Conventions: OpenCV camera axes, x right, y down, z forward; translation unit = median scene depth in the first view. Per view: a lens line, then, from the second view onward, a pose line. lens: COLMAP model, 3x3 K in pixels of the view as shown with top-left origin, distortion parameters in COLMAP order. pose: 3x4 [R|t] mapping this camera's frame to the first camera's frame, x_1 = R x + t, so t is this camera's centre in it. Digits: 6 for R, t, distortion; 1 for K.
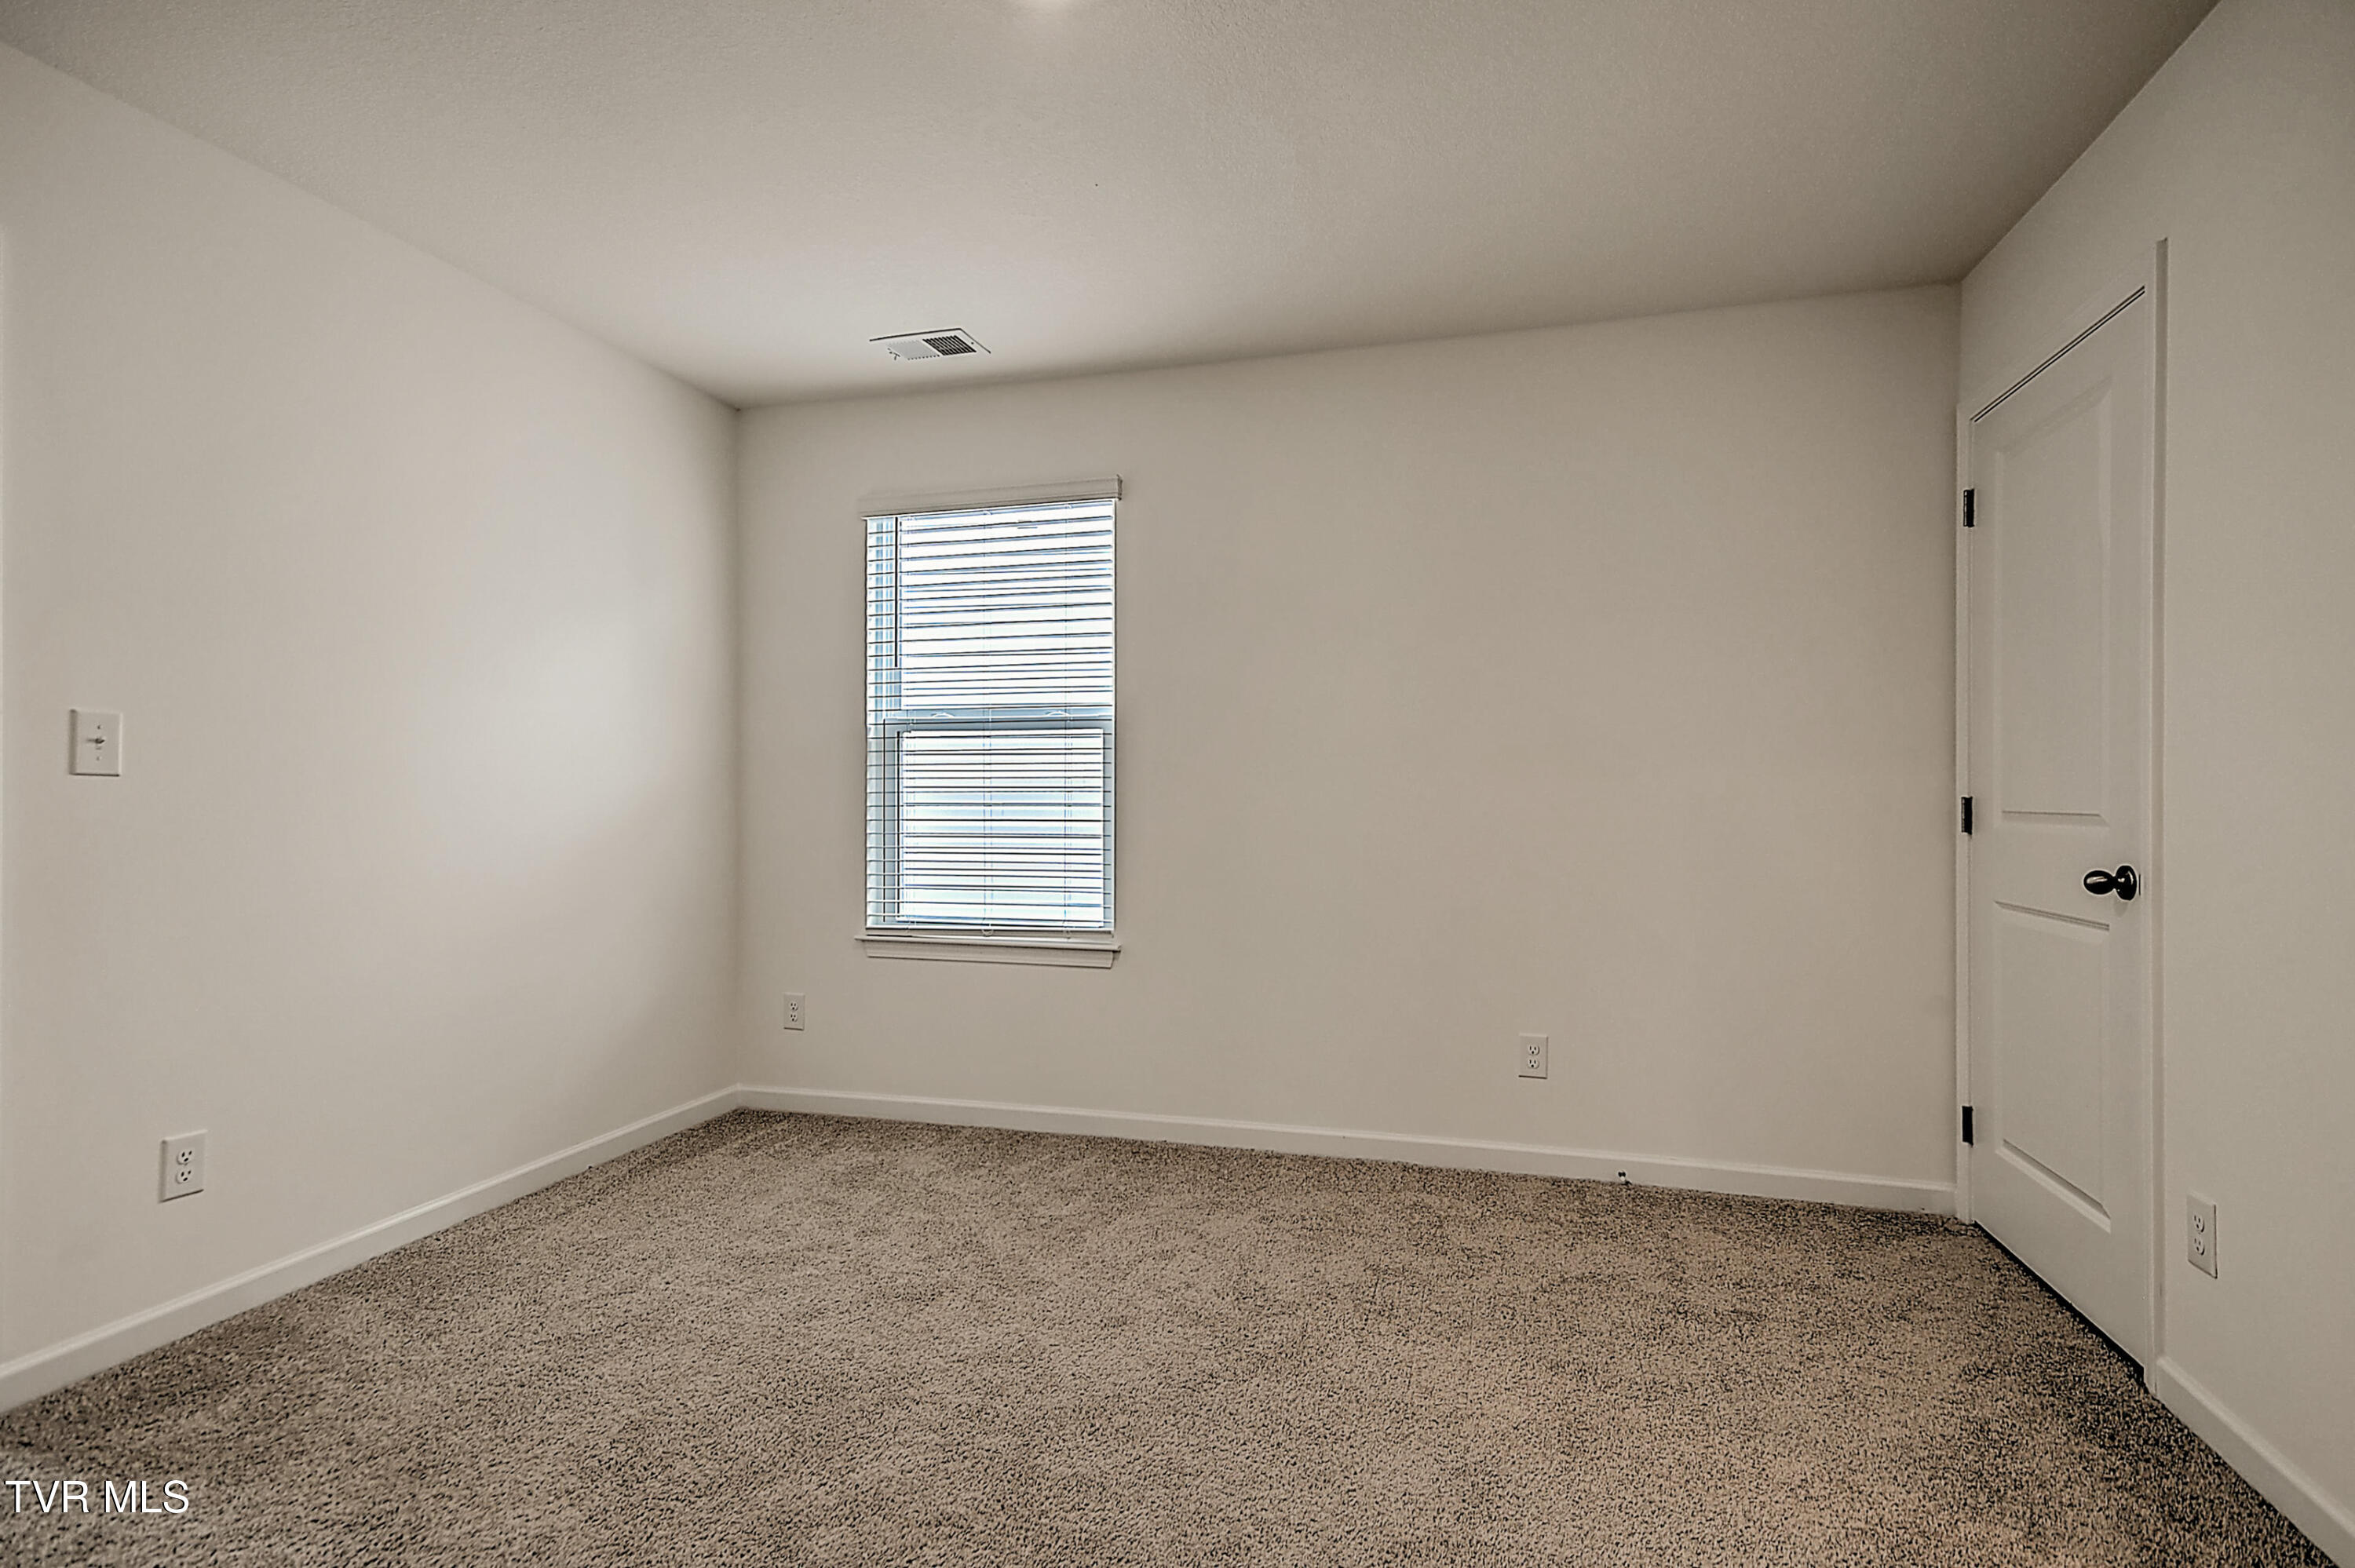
lens RADIAL K [[1169.5, 0, 1172.0], [0, 1169.5, 795.0], [0, 0, 1]] dist [0.026240, 0.000804]
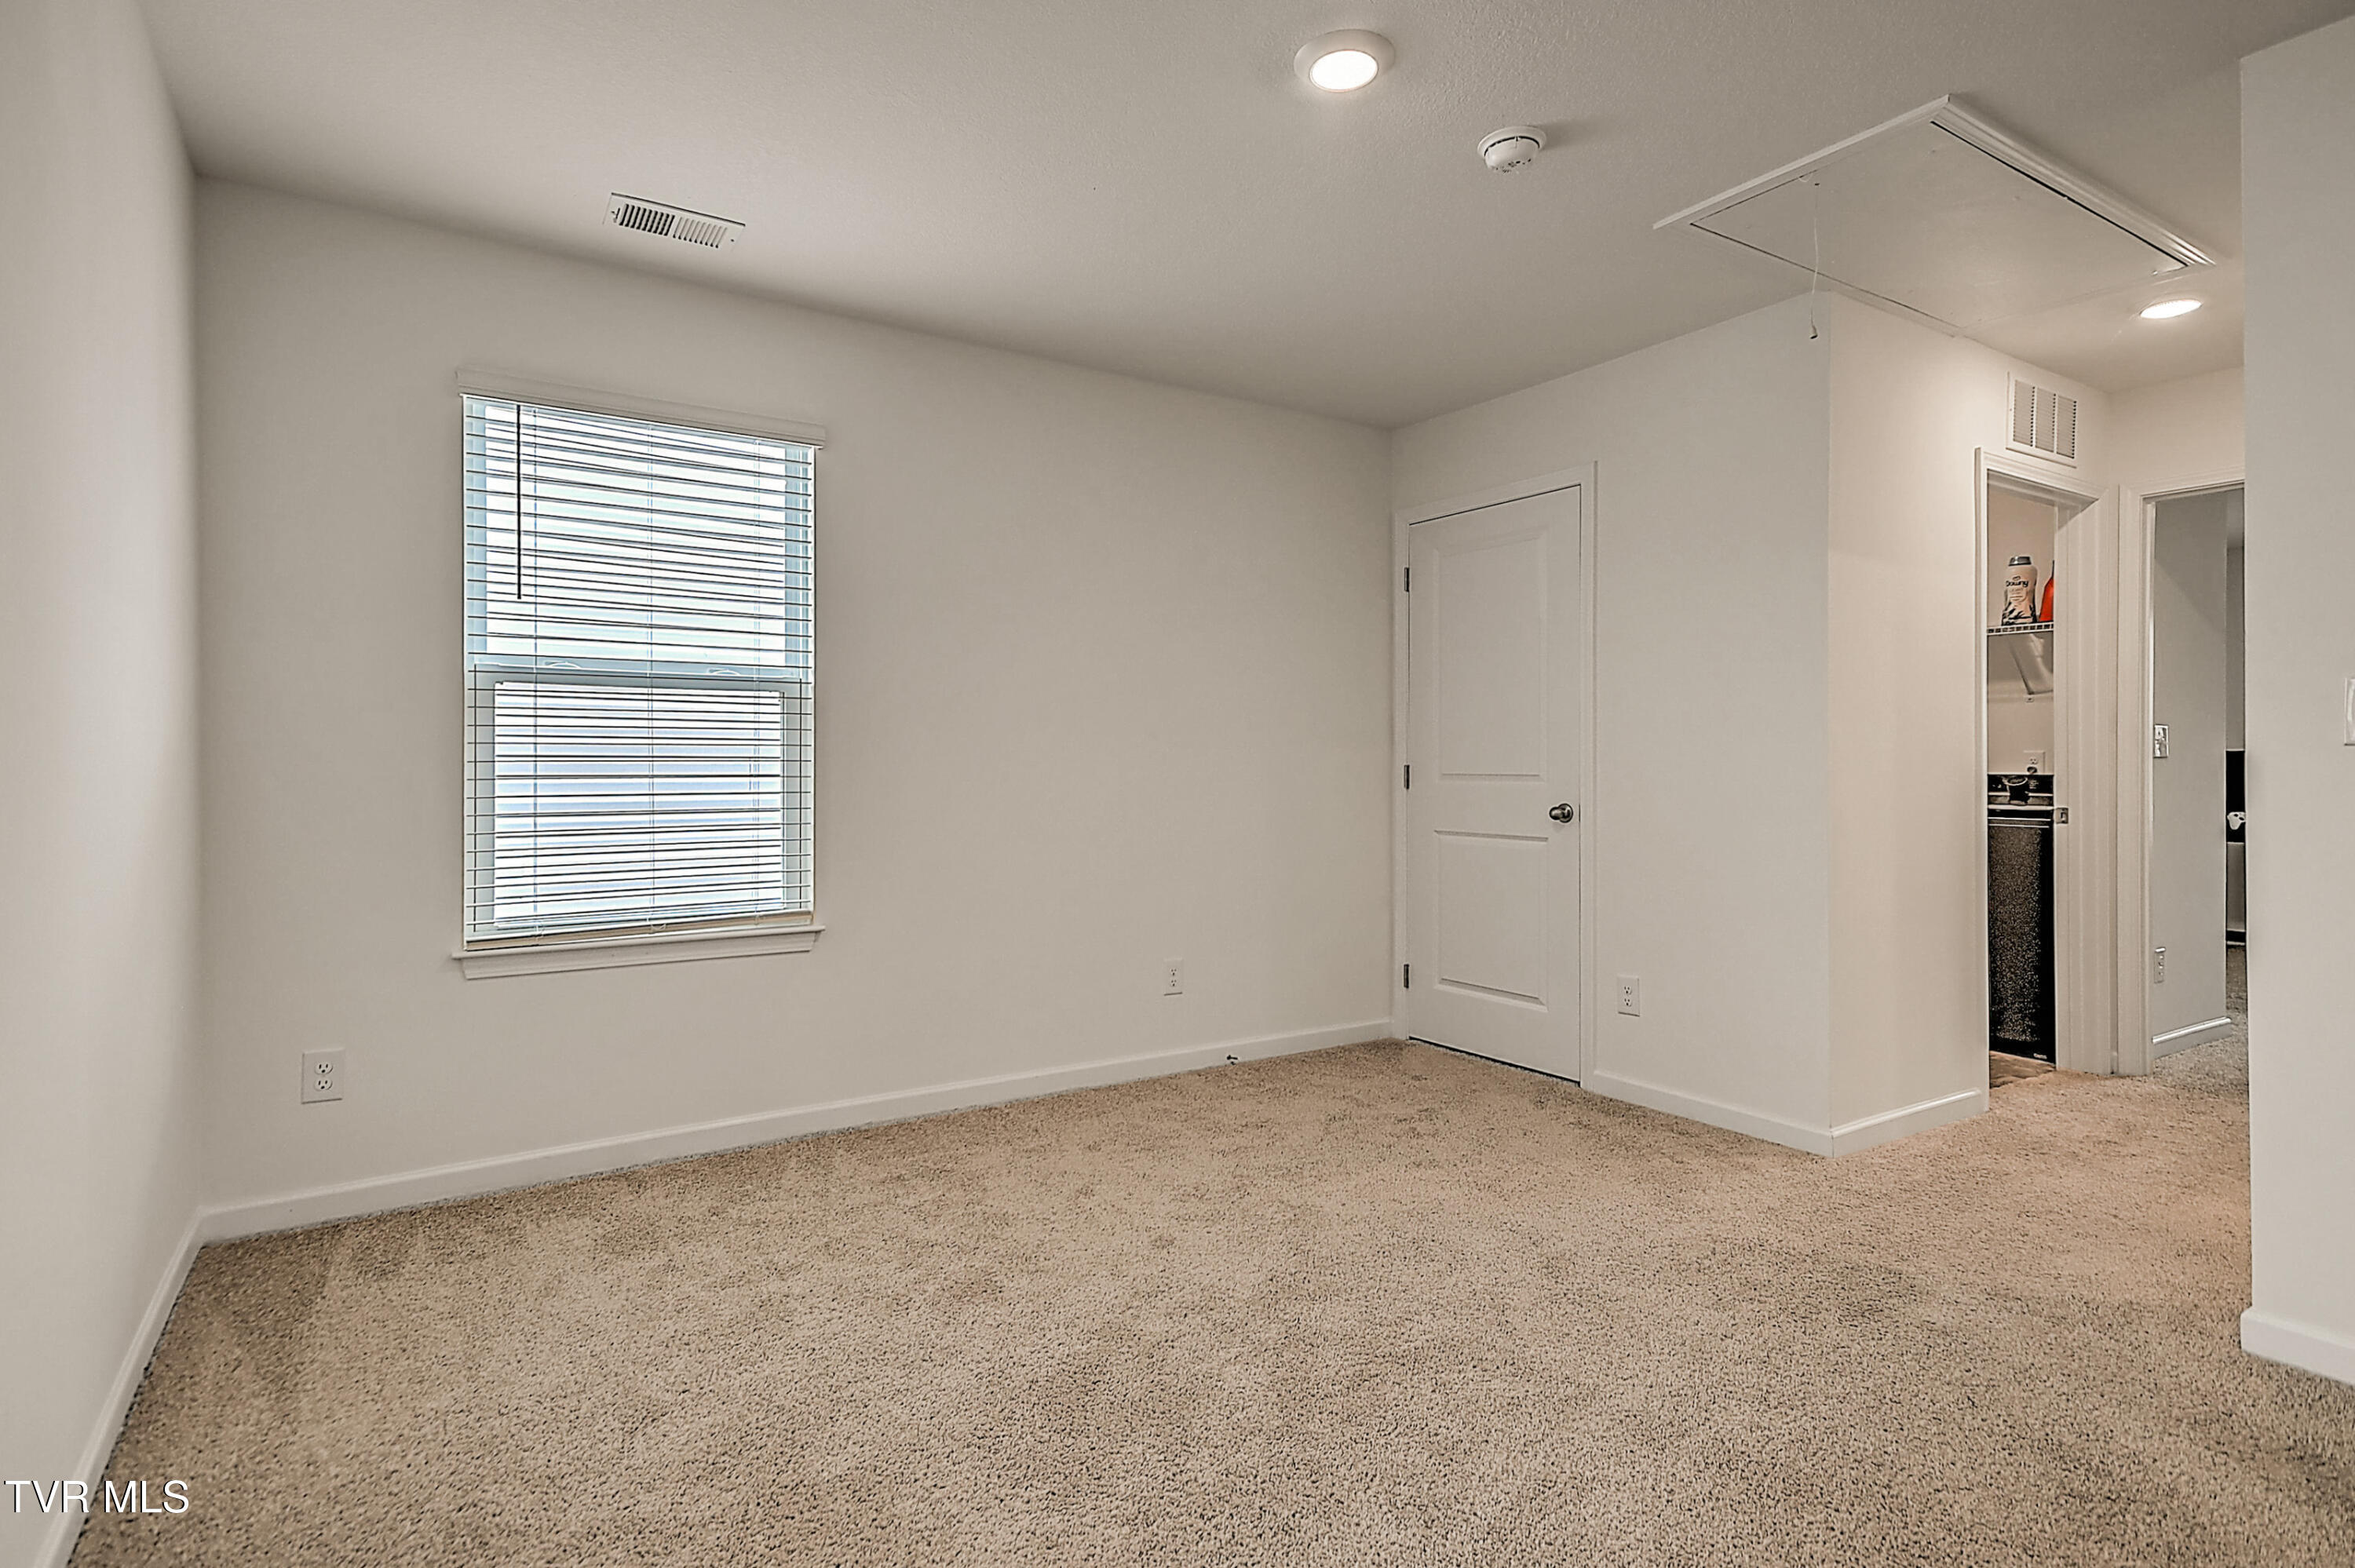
lens RADIAL K [[1154.0, 0, 1174.6], [0, 1154.0, 763.7], [0, 0, 1]] dist [0.025893, 0.000519]
pose [[0.664331, 0.004109, 0.747427, -0.580107], [0.001972, 0.999972, -0.007250, 0.007243], [-0.747436, 0.006290, 0.664304, 0.185428]]
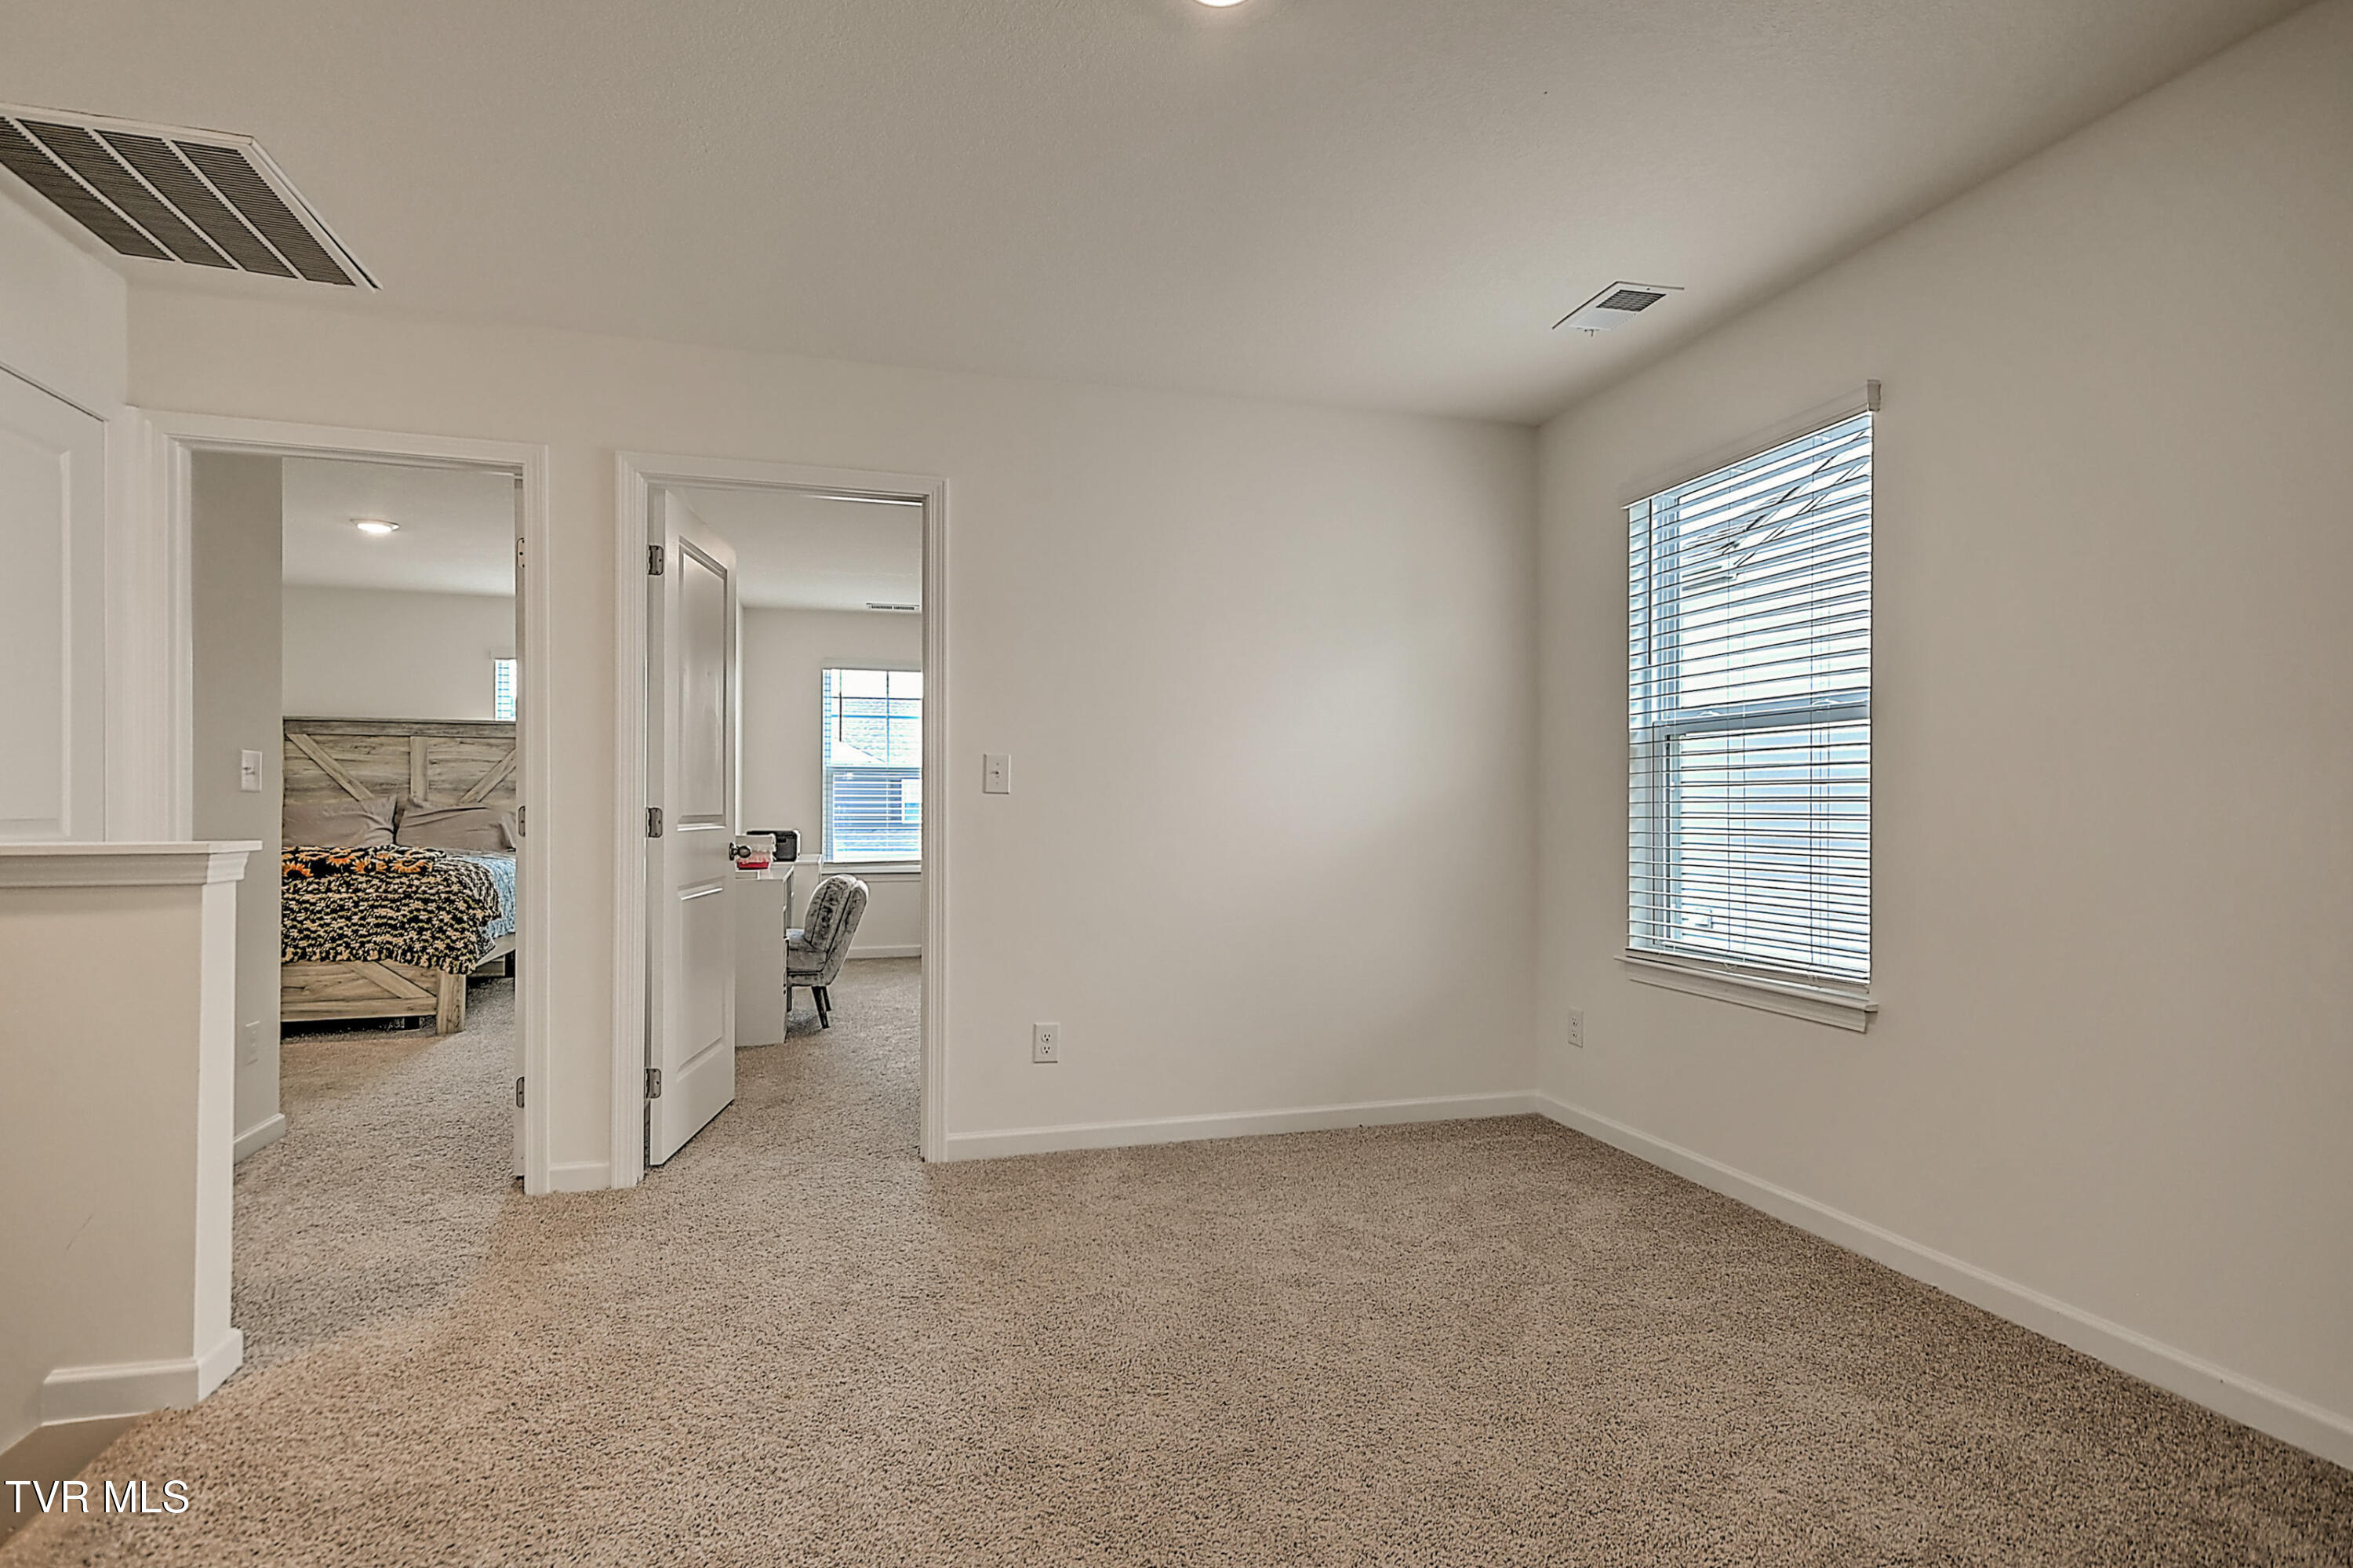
lens RADIAL K [[1165.3, 0, 1174.1], [0, 1165.3, 804.8], [0, 0, 1]] dist [0.028934, 0.001020]
pose [[0.525387, -0.003390, -0.850857, 0.382040], [0.000306, 0.999993, -0.003795, 0.003550], [0.850863, 0.001733, 0.525384, 0.232858]]
